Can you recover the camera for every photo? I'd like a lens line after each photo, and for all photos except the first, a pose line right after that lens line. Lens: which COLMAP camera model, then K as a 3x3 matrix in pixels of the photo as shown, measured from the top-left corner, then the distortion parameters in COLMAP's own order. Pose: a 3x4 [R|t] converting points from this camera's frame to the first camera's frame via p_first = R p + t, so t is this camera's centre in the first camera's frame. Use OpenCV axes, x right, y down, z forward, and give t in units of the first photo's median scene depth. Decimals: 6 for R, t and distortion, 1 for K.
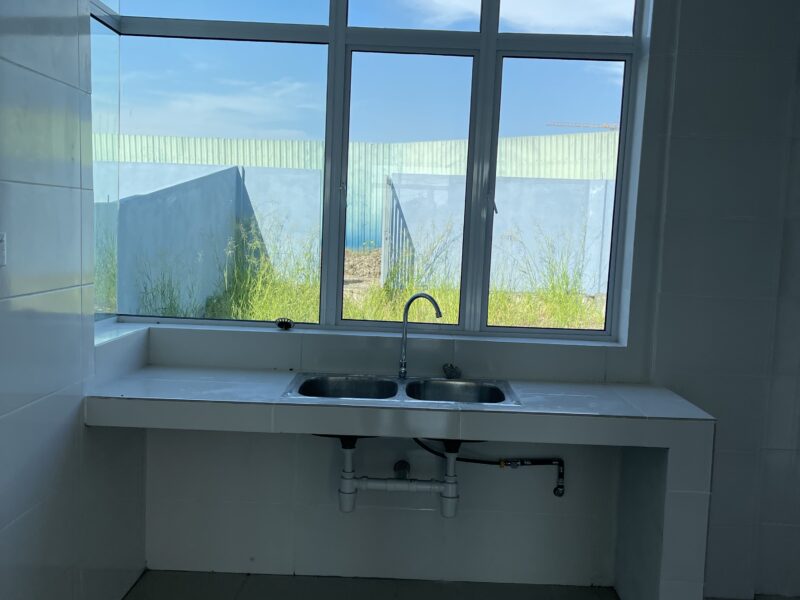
lens RADIAL K [[841.5, 0, 400.0], [0, 841.5, 300.0], [0, 0, 1]] dist [0.114231, -0.180803]
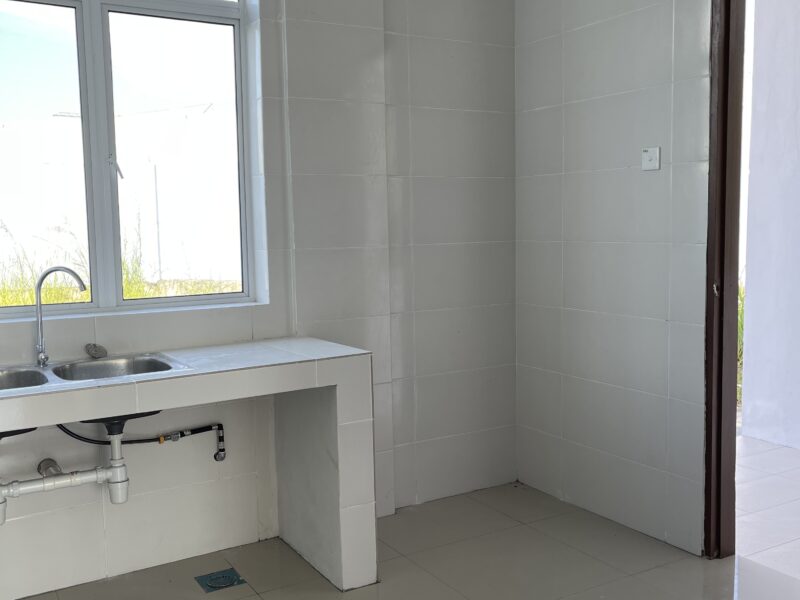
lens RADIAL K [[841.5, 0, 400.0], [0, 841.5, 300.0], [0, 0, 1]] dist [0.114231, -0.180803]
pose [[0.851428, -0.106654, 0.513513, -0.128344], [0.103458, 0.994021, 0.034914, 0.031691], [-0.514166, 0.023400, 0.857371, 0.033481]]
